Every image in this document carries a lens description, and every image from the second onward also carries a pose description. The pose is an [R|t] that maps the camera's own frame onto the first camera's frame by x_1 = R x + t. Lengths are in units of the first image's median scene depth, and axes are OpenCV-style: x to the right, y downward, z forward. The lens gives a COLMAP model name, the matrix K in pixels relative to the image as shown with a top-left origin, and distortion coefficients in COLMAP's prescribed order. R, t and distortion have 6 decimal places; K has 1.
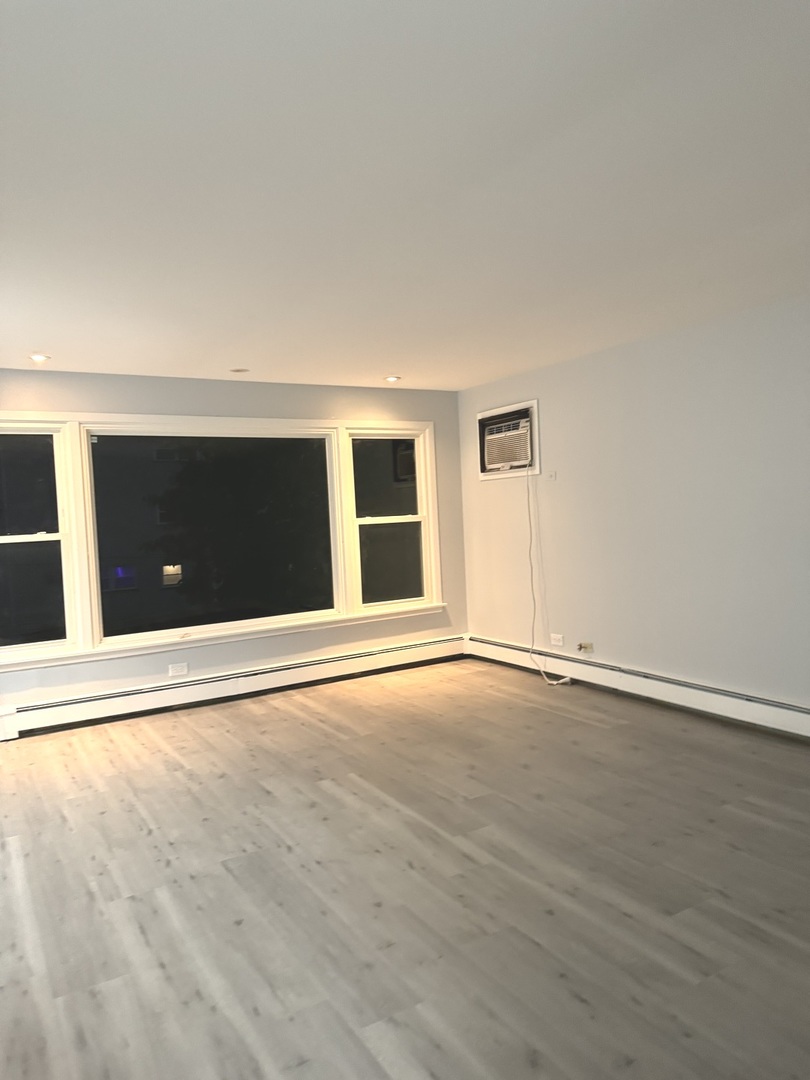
lens RADIAL K [[761.6, 0, 427.6], [0, 761.6, 541.0], [0, 0, 1]] dist [-0.003532, -0.005251]
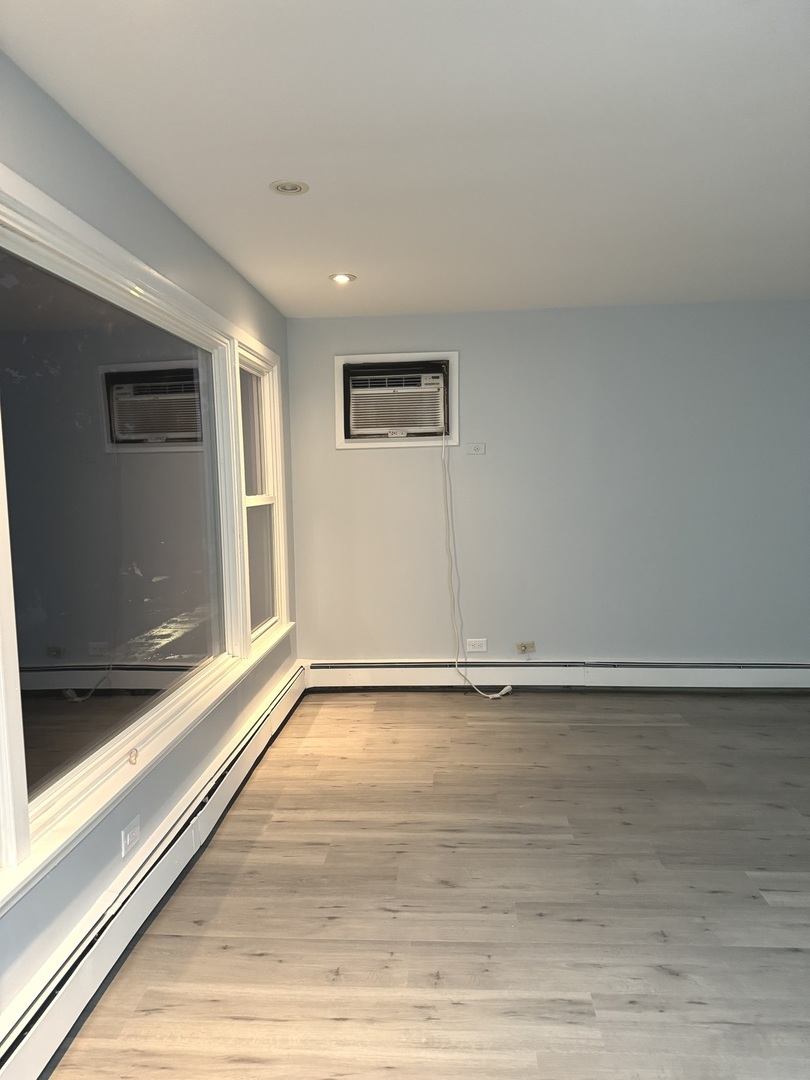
lens RADIAL K [[761.6, 0, 406.6], [0, 761.6, 544.1], [0, 0, 1]] dist [-0.003532, -0.005251]
pose [[0.591404, -0.043766, 0.805187, -0.797097], [0.031206, 0.999020, 0.031381, -0.014355], [-0.805772, 0.006567, 0.592190, 0.832913]]
